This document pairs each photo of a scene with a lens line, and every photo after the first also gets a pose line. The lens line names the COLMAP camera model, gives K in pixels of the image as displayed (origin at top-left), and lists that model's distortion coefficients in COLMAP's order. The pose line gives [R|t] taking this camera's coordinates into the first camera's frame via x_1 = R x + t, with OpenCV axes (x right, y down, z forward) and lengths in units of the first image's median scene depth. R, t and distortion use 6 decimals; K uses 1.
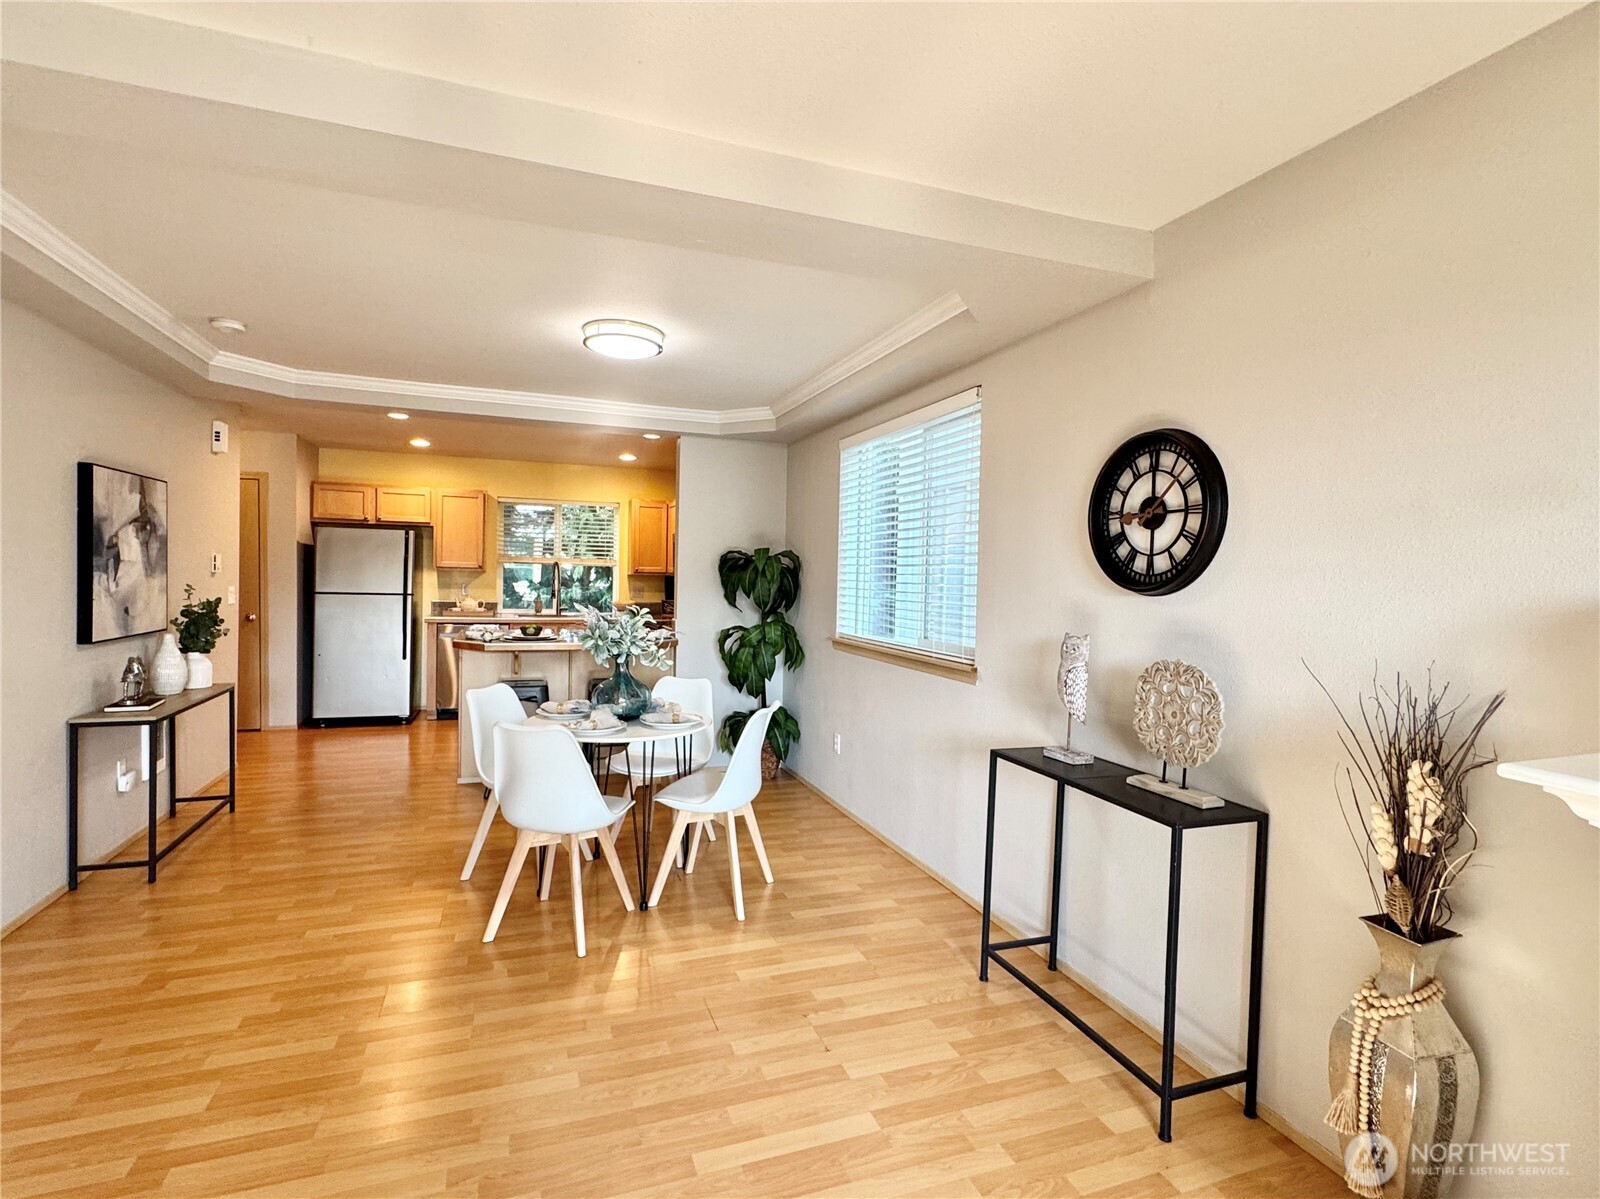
lens RADIAL K [[785.3, 0, 800.0], [0, 785.3, 599.5], [0, 0, 1]] dist [0.001372, 0.000469]
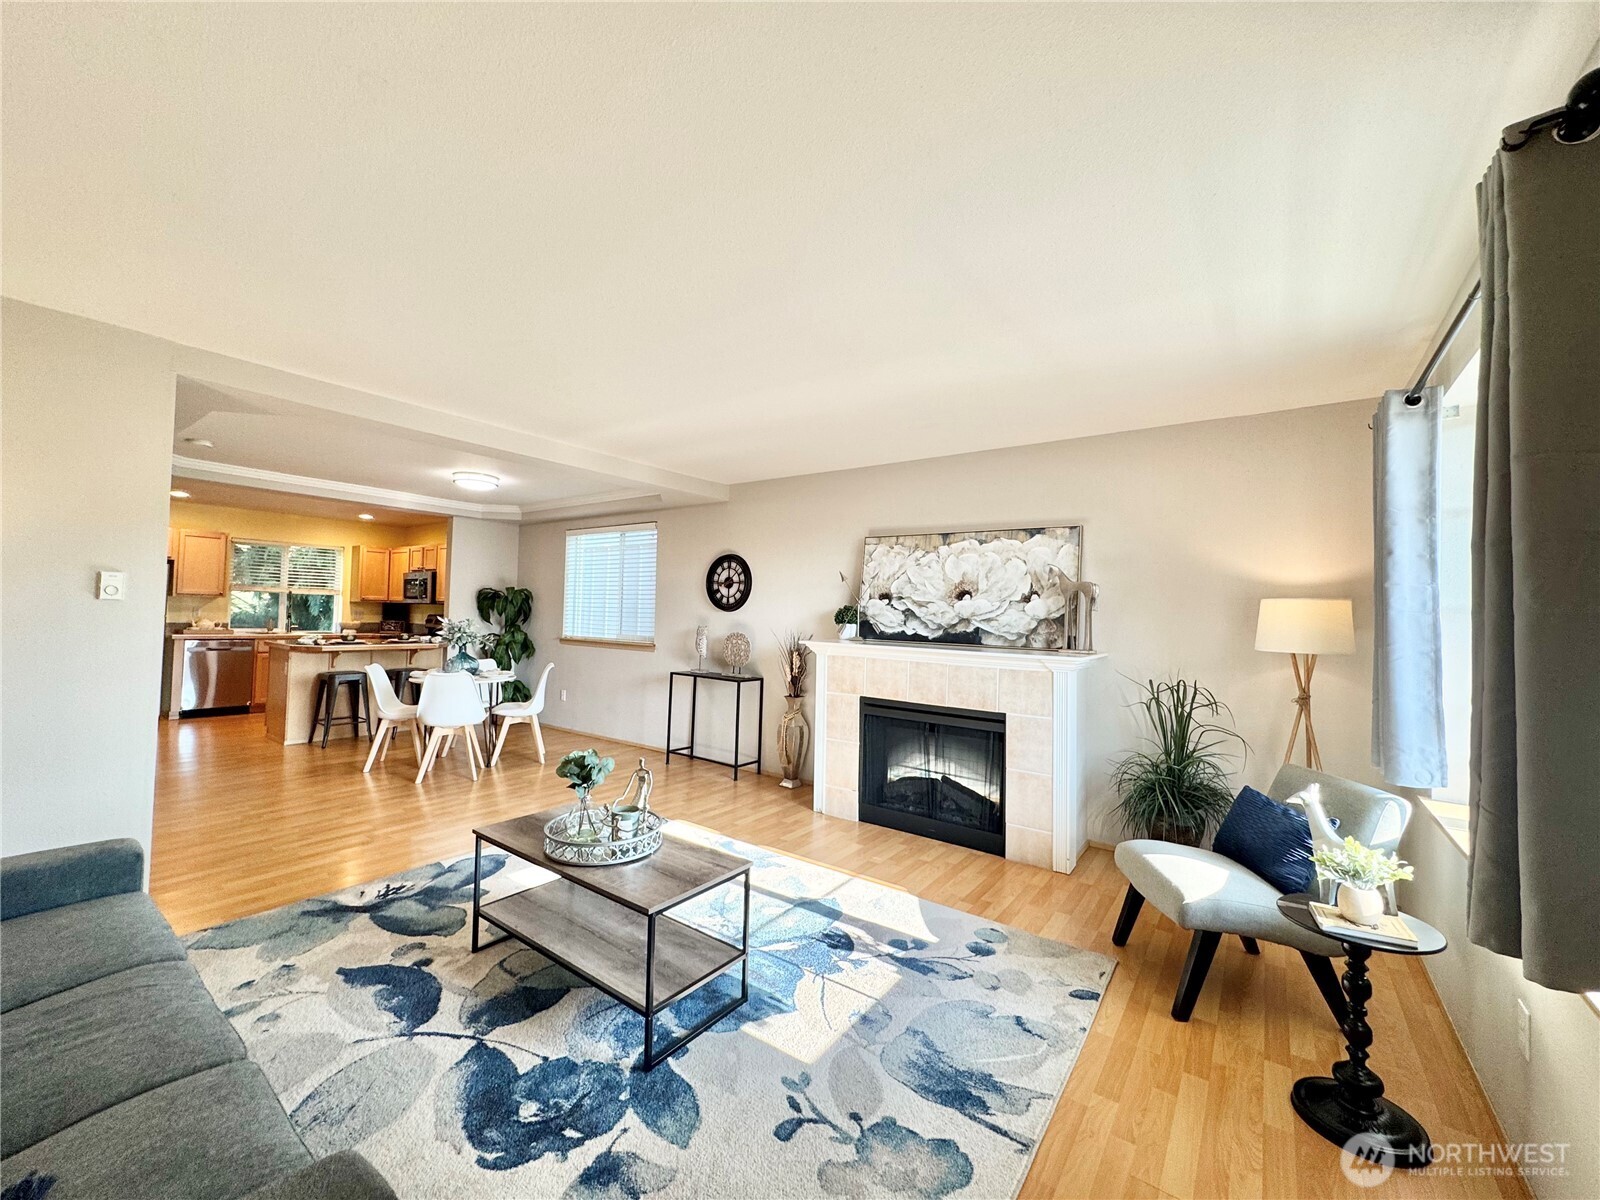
lens RADIAL K [[639.8, 0, 800.0], [0, 639.8, 600.0], [0, 0, 1]] dist [-0.002428, 0.000286]
pose [[0.837595, 0.013374, 0.546128, -0.587913], [0.008256, 0.999276, -0.037134, 0.040472], [-0.546230, 0.035612, 0.836878, -1.058950]]
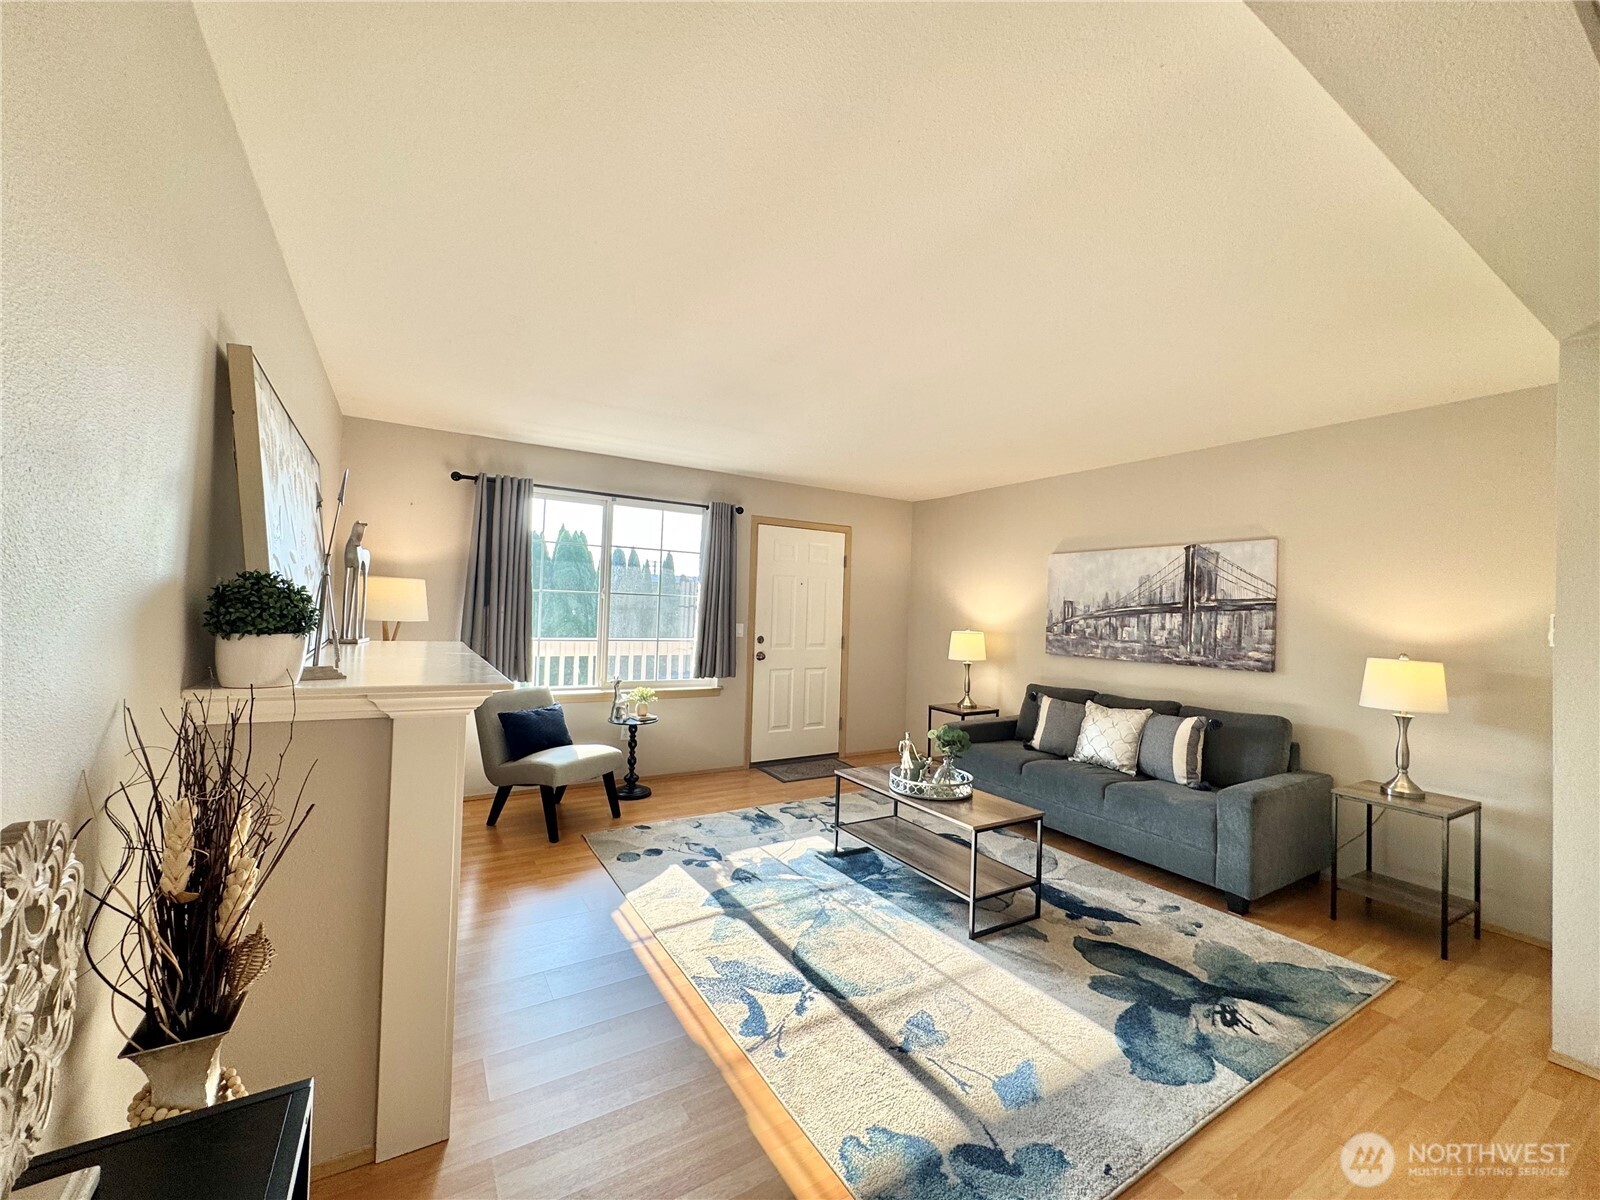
lens RADIAL K [[639.8, 0, 800.0], [0, 639.8, 600.0], [0, 0, 1]] dist [-0.002428, 0.000286]
pose [[-0.979837, -0.056038, -0.191781, 0.218759], [-0.059512, 0.998151, 0.012394, -0.022825], [0.190732, 0.023557, -0.981359, 1.109193]]
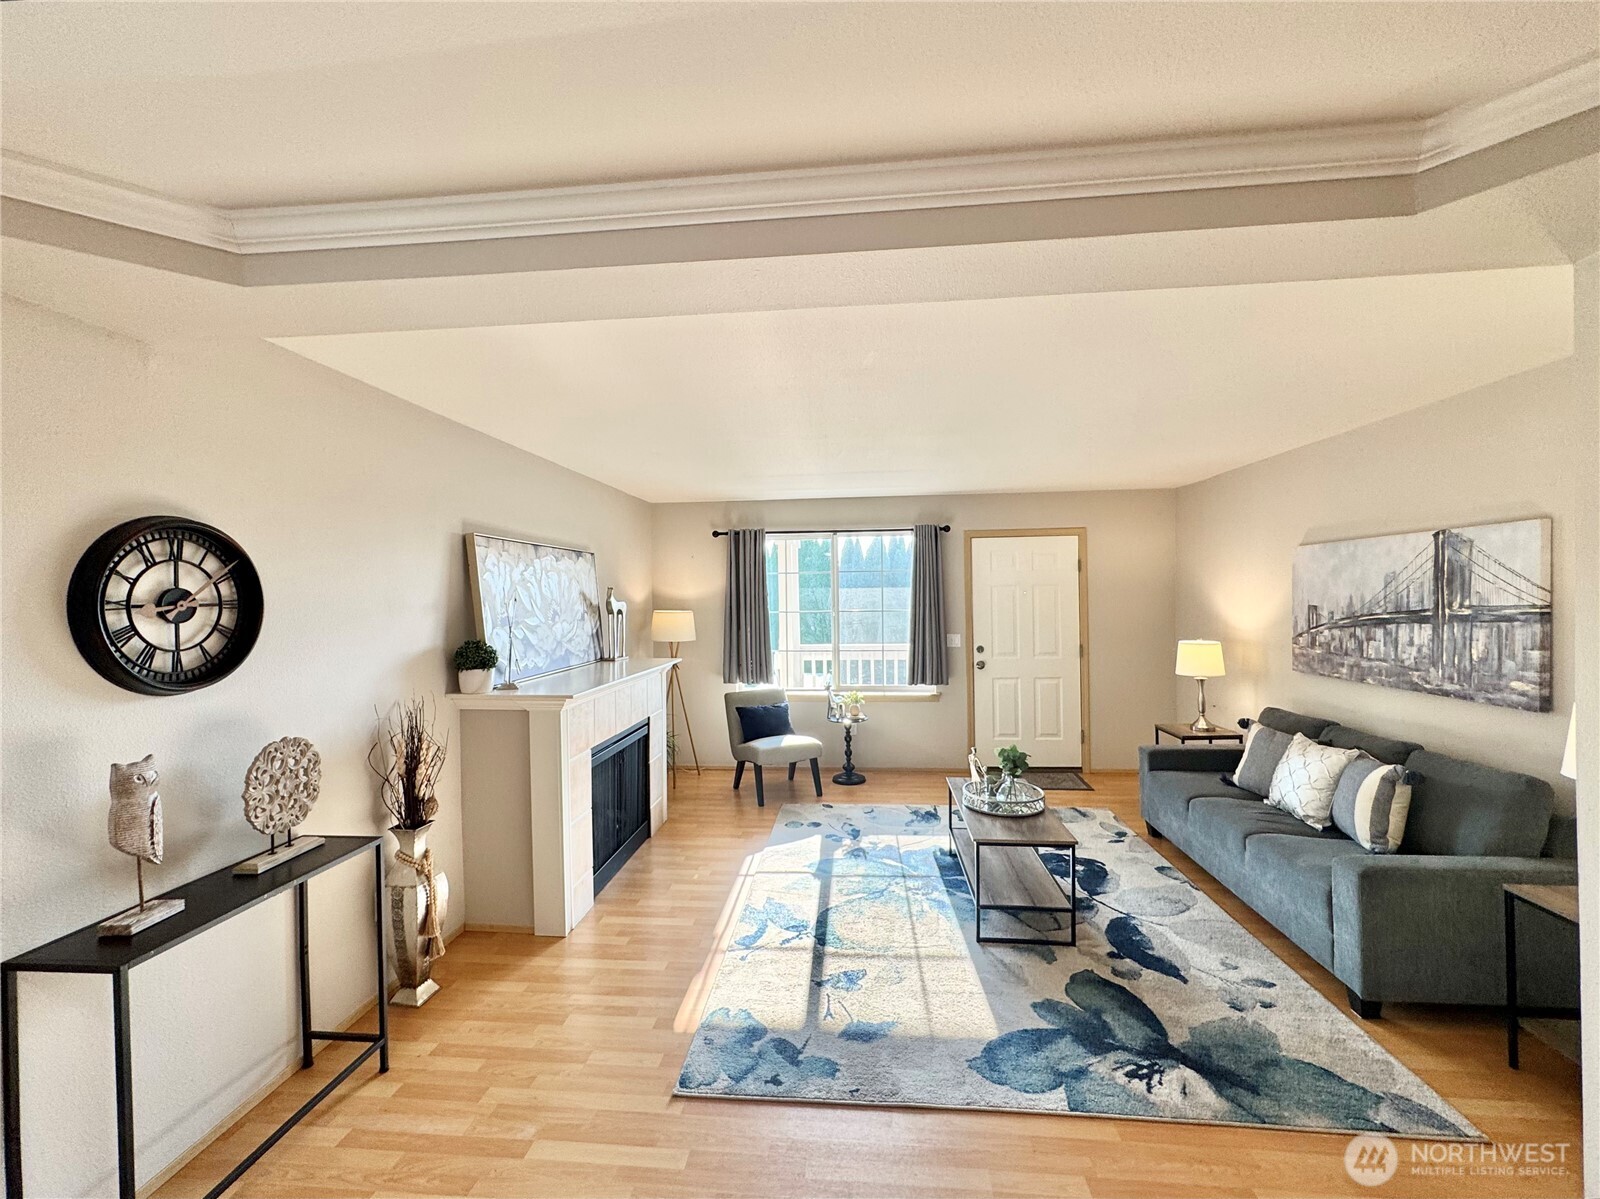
lens RADIAL K [[666.7, 0, 800.0], [0, 666.7, 599.5], [0, 0, 1]] dist [-0.000805, 0.000145]
pose [[-0.899397, -0.011190, 0.436988, -0.536891], [0.009300, 0.998956, 0.044723, -0.140593], [-0.437033, 0.044288, -0.898355, 1.333623]]
